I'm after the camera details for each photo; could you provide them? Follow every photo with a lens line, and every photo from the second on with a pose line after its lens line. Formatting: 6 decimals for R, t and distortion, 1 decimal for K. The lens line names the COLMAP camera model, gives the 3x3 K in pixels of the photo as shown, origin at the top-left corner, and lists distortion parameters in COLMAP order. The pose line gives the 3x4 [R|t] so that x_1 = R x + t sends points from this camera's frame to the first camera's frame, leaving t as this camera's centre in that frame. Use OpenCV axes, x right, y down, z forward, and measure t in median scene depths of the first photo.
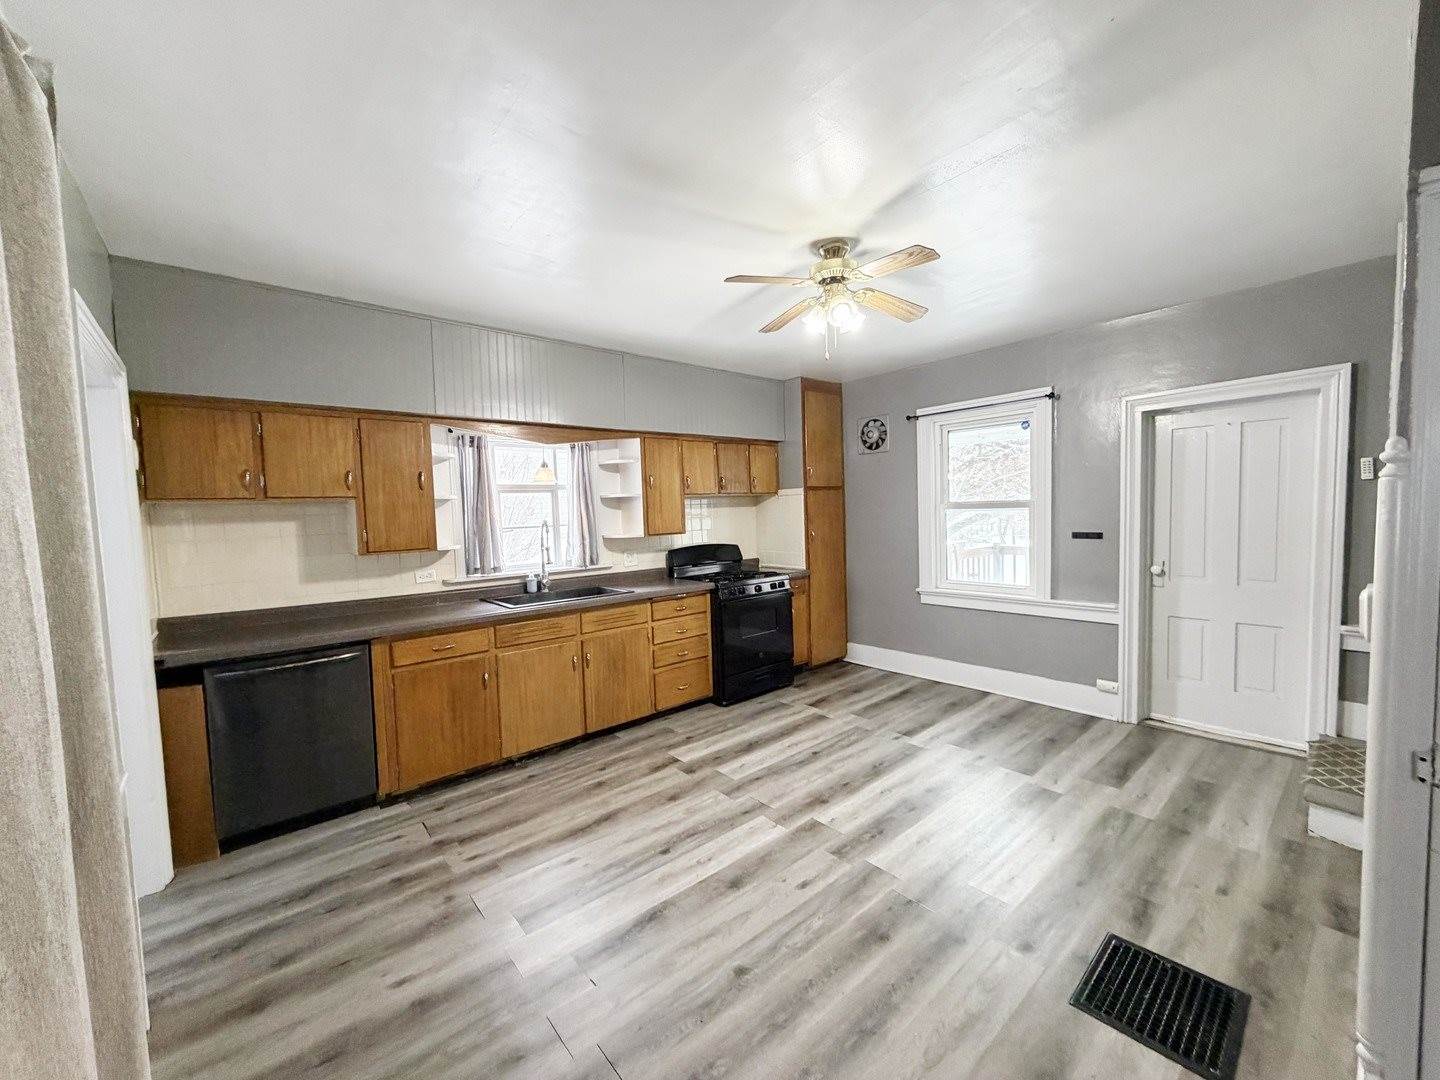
lens RADIAL K [[571.7, 0, 715.2], [0, 571.7, 543.0], [0, 0, 1]] dist [-0.003033, -0.000242]
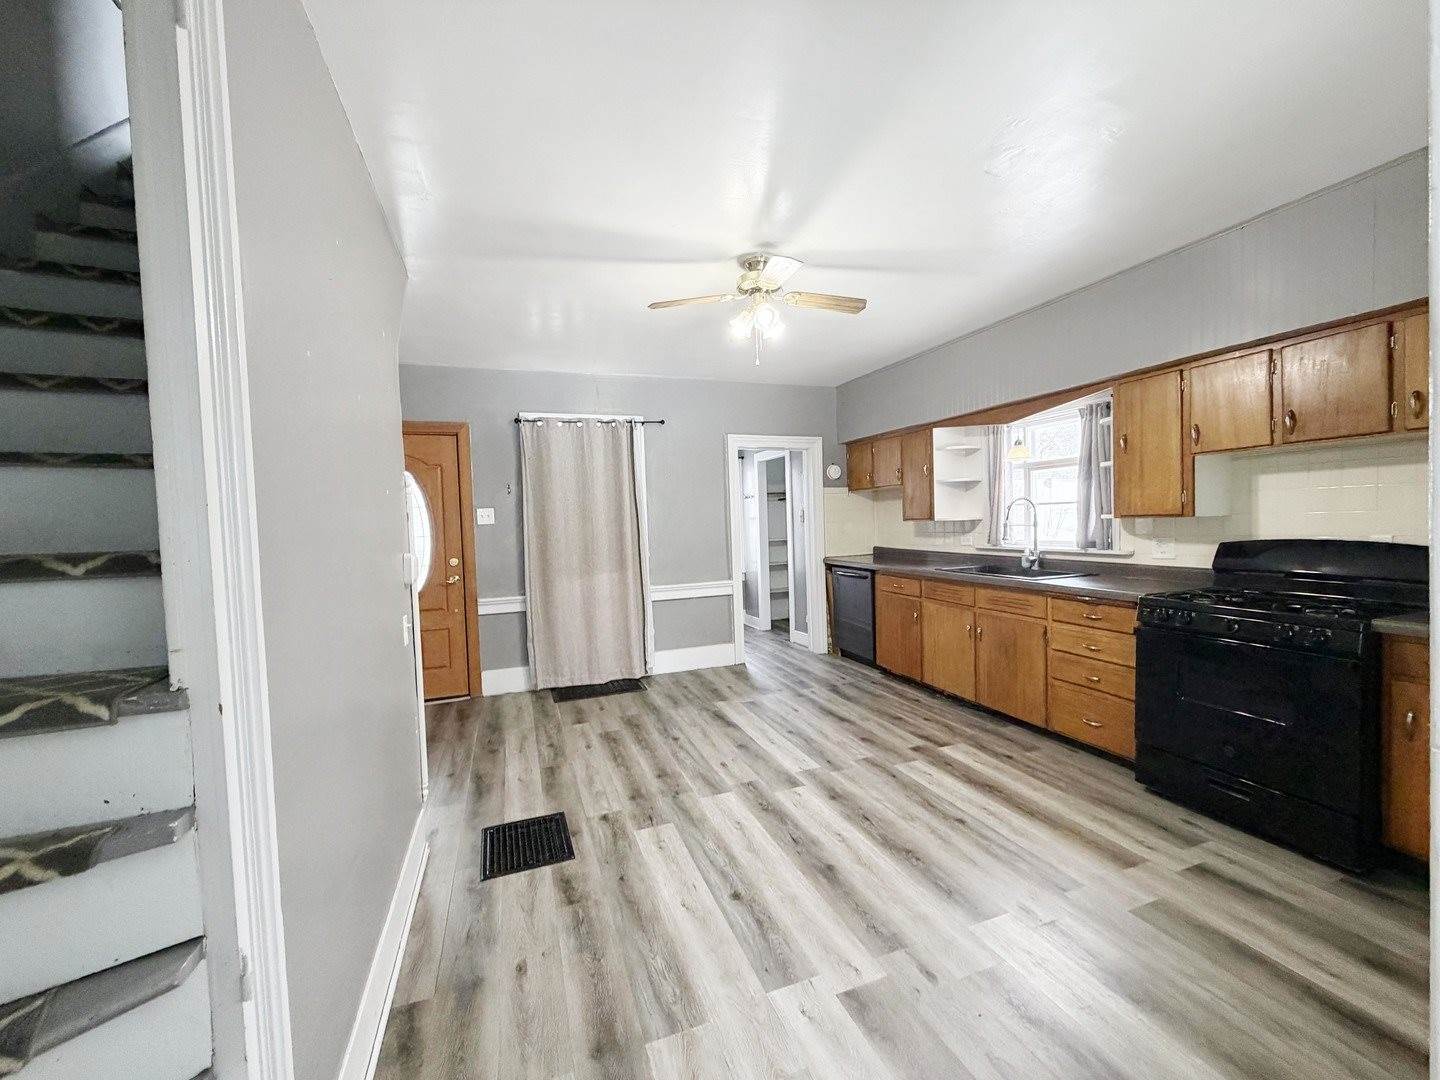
lens RADIAL K [[571.7, 0, 717.6], [0, 571.7, 543.7], [0, 0, 1]] dist [-0.003033, -0.000242]
pose [[-0.345796, 0.081597, -0.934755, 0.925078], [-0.011529, 0.995767, 0.091188, -0.048189], [0.938239, 0.042309, -0.343392, 0.931053]]
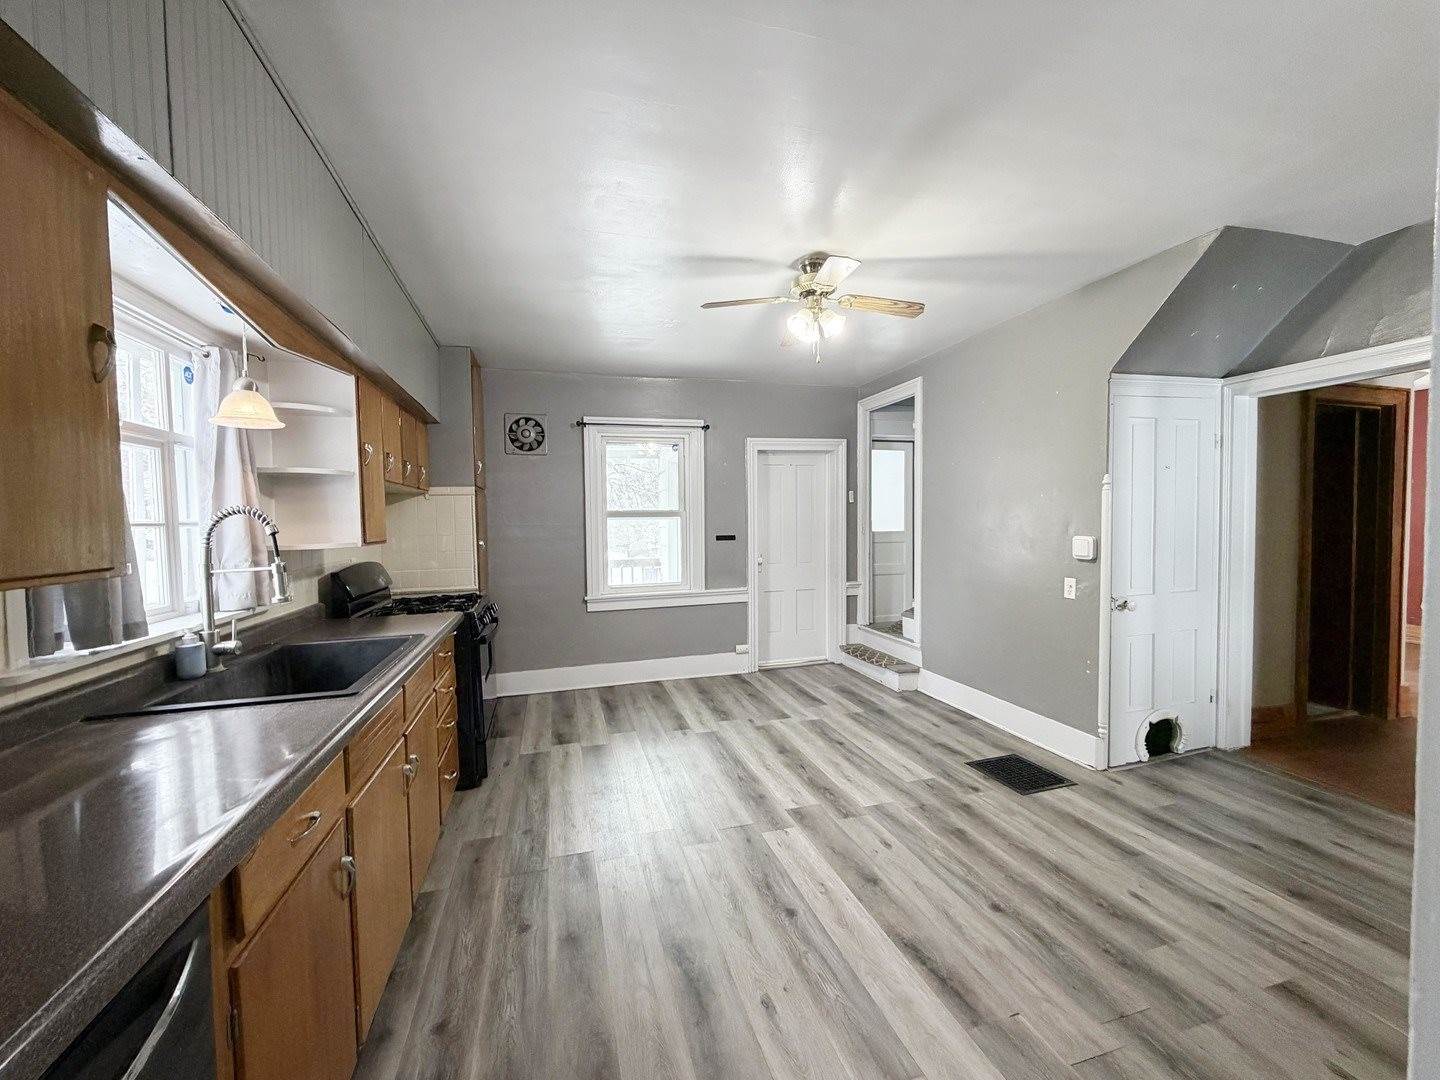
lens RADIAL K [[571.7, 0, 719.3], [0, 571.7, 541.6], [0, 0, 1]] dist [-0.003033, -0.000242]
pose [[0.410138, -0.009296, 0.911976, -0.612469], [0.057915, 0.998195, -0.015871, 0.017378], [-0.910183, 0.059327, 0.409936, 0.520861]]
